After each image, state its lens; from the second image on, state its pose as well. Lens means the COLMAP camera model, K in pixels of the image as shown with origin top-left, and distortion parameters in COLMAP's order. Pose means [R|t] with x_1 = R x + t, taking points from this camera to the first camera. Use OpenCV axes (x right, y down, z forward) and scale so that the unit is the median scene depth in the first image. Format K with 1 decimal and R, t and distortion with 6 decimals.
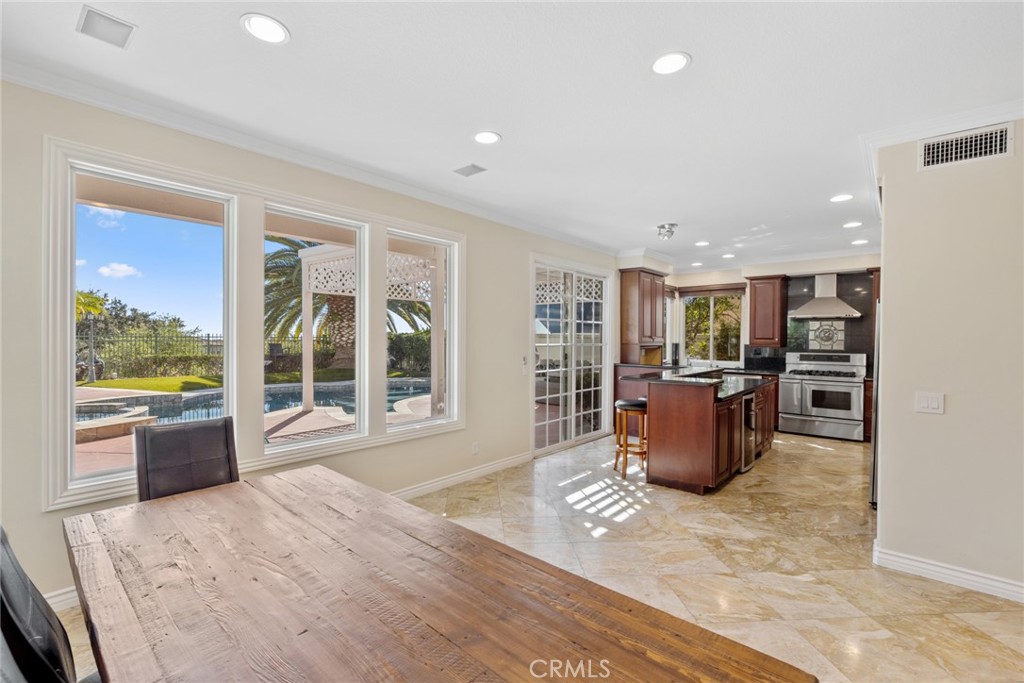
lens RADIAL K [[442.2, 0, 512.2], [0, 442.2, 342.0], [0, 0, 1]] dist [-0.002029, -0.000288]
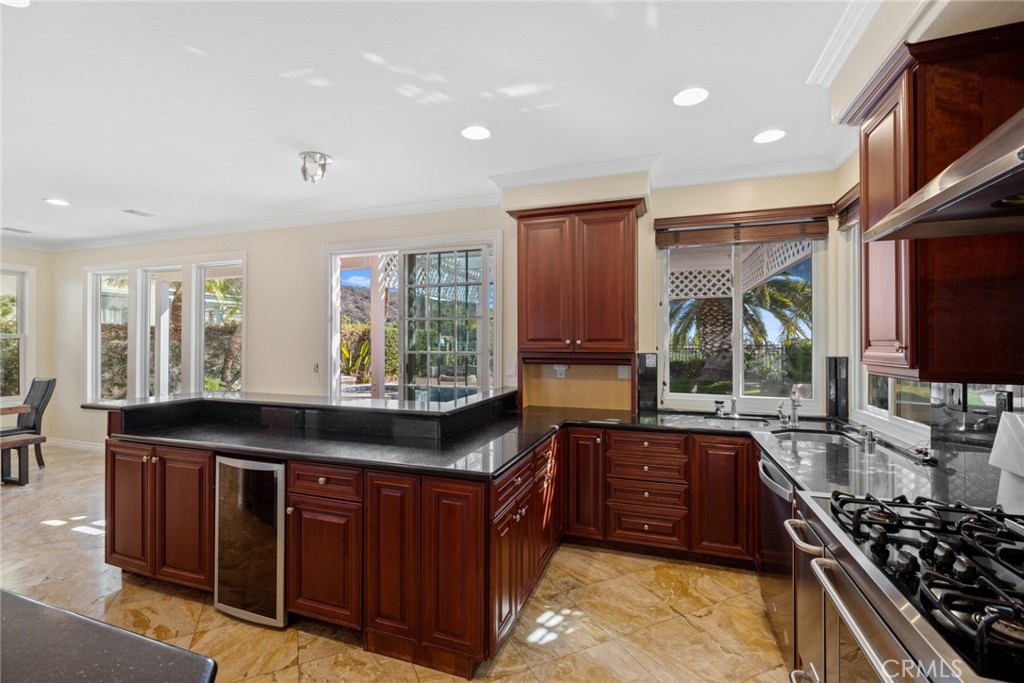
lens RADIAL K [[442.2, 0, 512.4], [0, 442.2, 342.7], [0, 0, 1]] dist [-0.002029, -0.000288]
pose [[0.372068, -0.011940, -0.928129, 0.302045], [-0.003430, 0.999893, -0.014239, -0.000944], [0.928199, 0.008481, 0.371987, 0.302520]]
